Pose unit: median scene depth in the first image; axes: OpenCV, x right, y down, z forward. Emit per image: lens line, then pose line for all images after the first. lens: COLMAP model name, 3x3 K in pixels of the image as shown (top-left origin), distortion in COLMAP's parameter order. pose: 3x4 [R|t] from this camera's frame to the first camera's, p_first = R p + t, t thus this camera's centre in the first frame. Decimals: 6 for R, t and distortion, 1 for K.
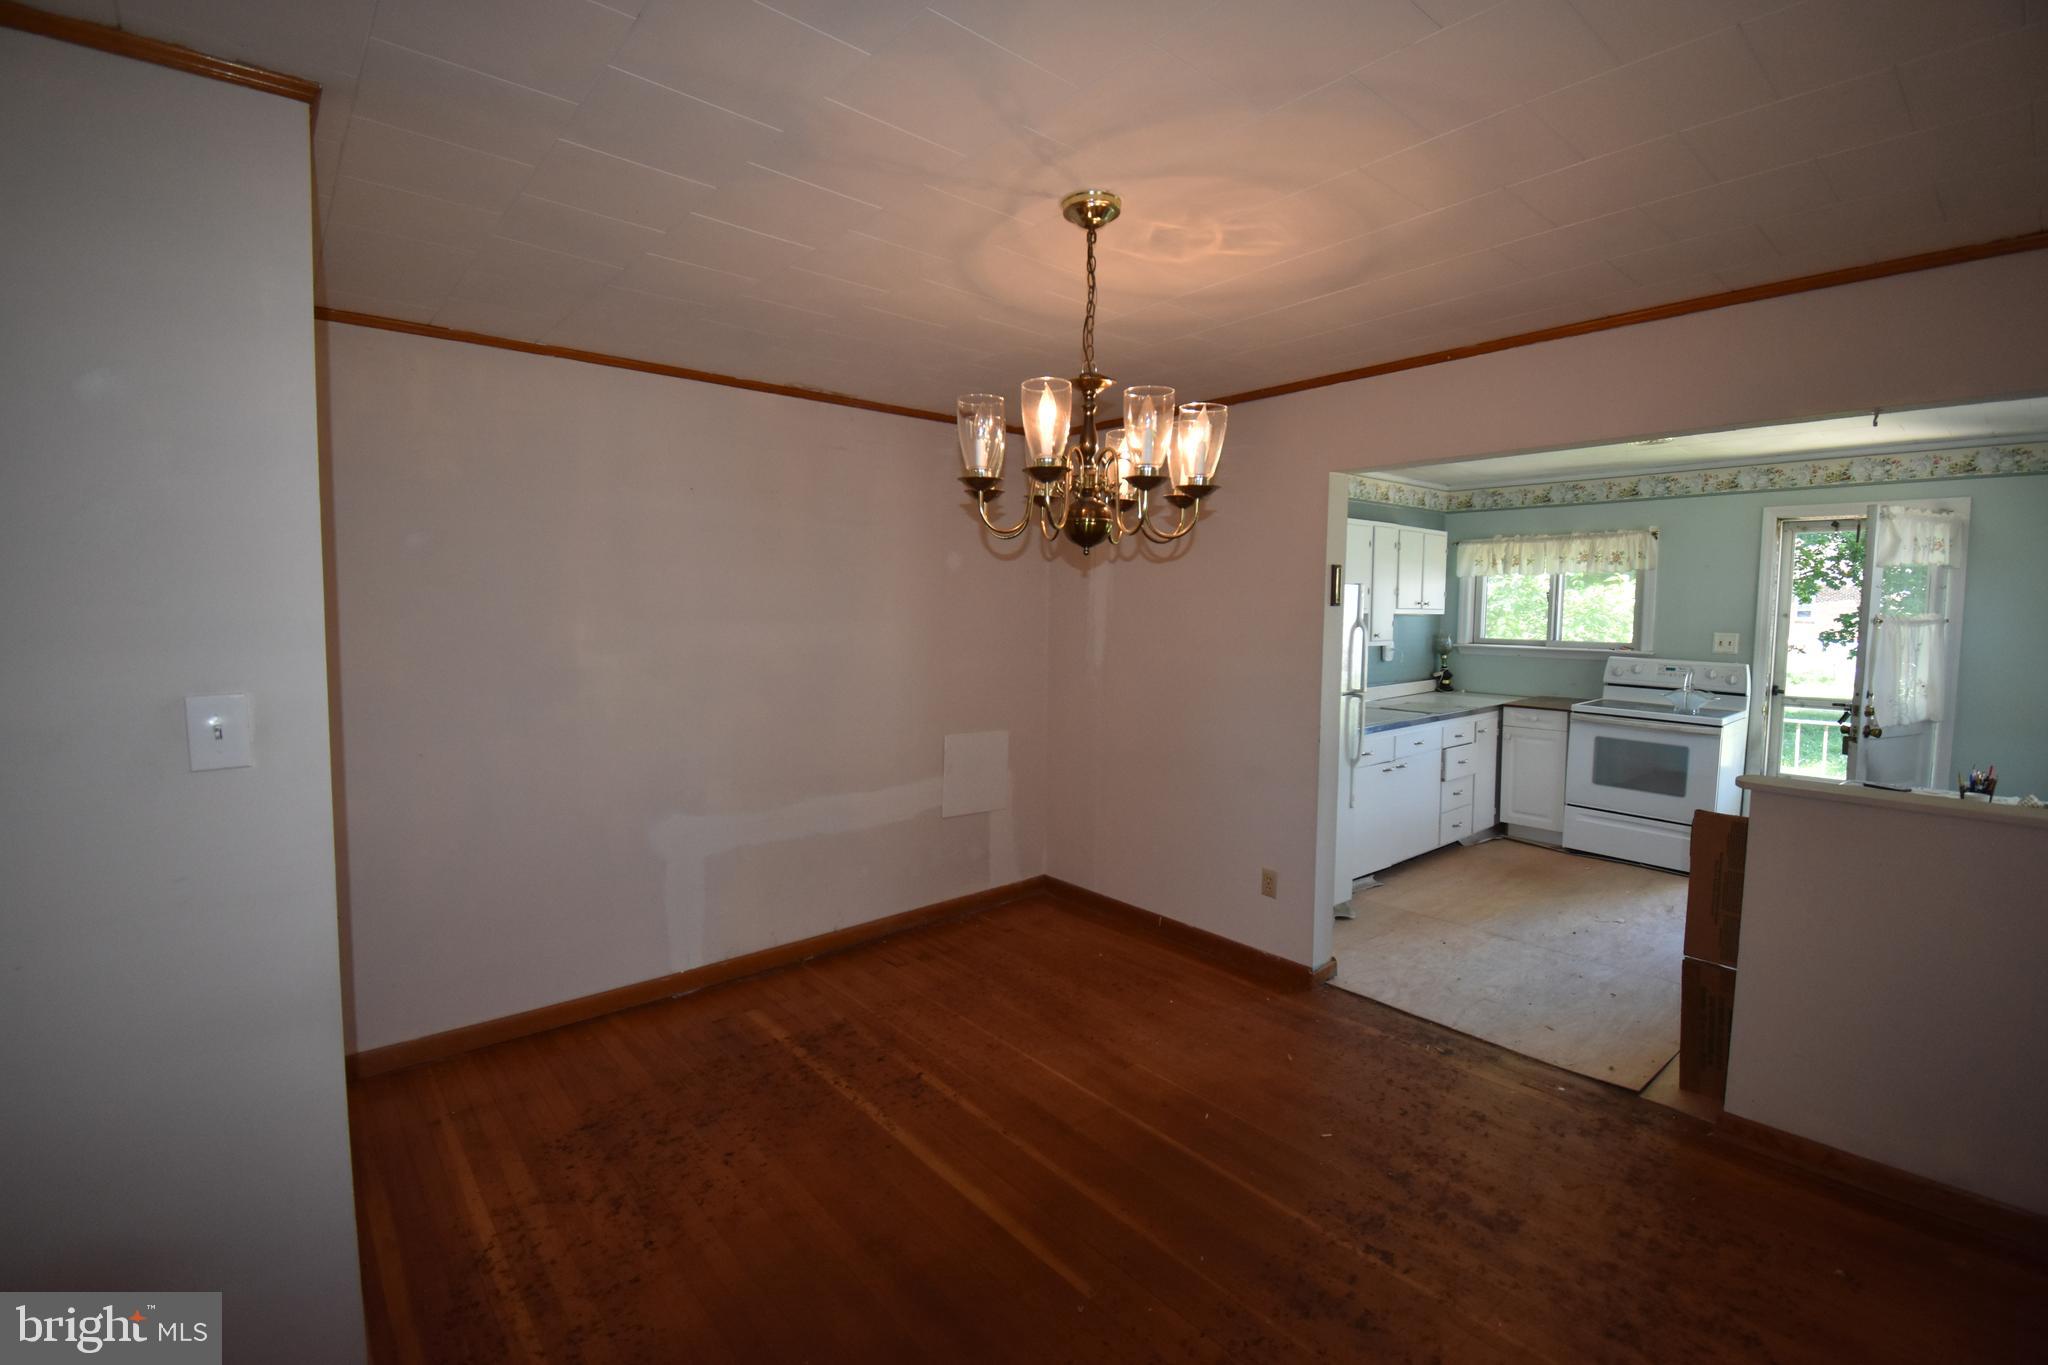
lens RADIAL K [[861.8, 0, 1017.7], [0, 861.8, 669.9], [0, 0, 1]] dist [-0.029758, -0.000381]
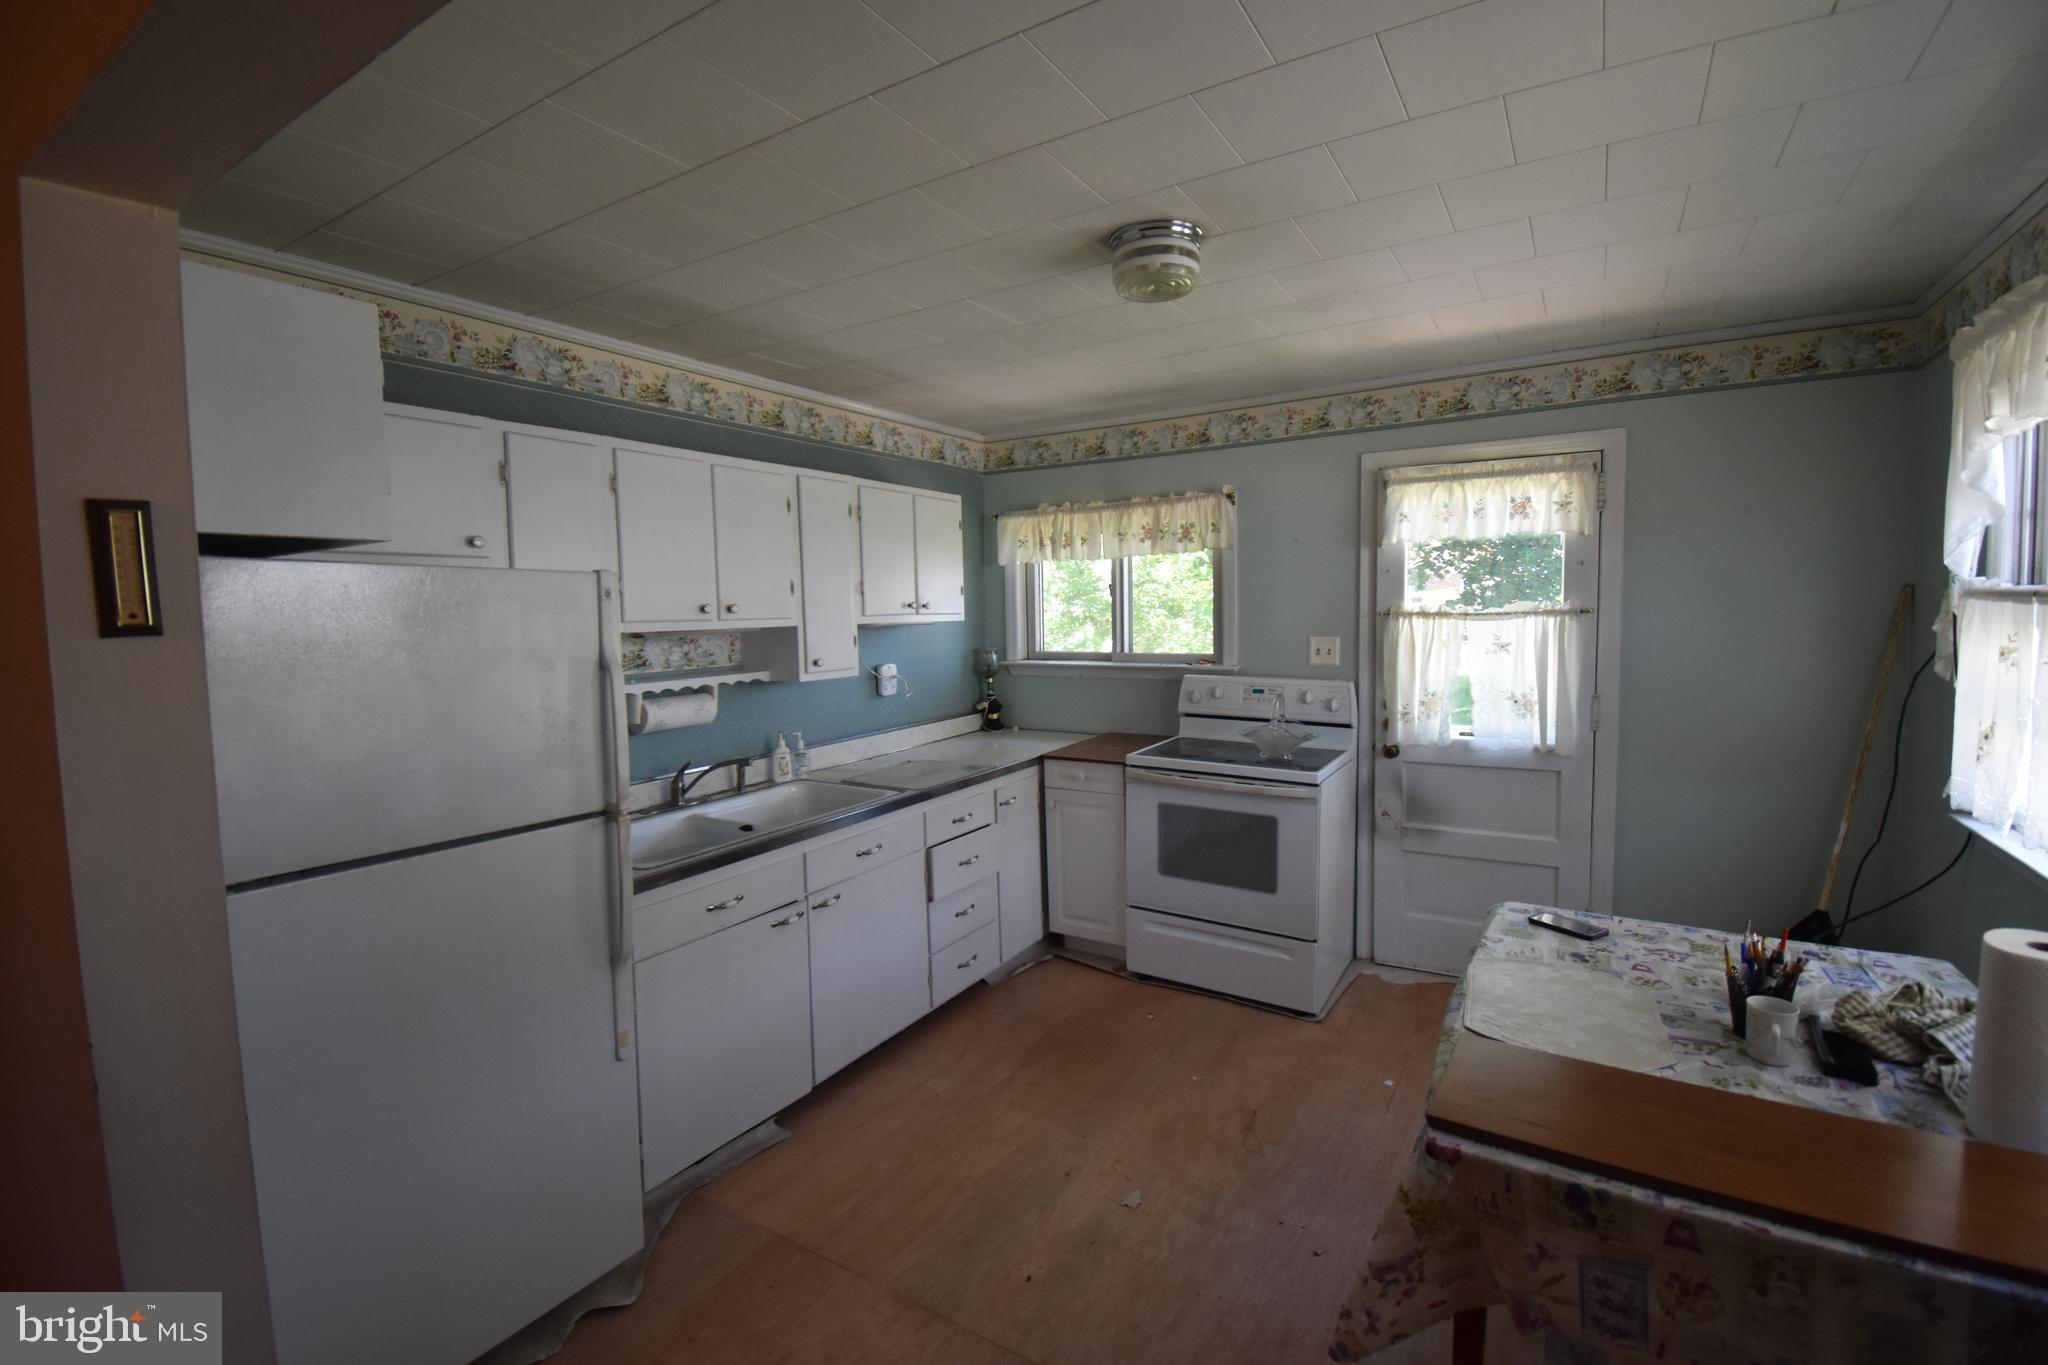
lens RADIAL K [[901.5, 0, 1020.8], [0, 901.5, 675.3], [0, 0, 1]] dist [-0.000610, -0.000206]
pose [[0.942865, -0.049333, 0.329502, 0.316954], [0.049650, 0.998739, 0.007459, -0.026787], [-0.329454, 0.009327, 0.944125, 0.337003]]
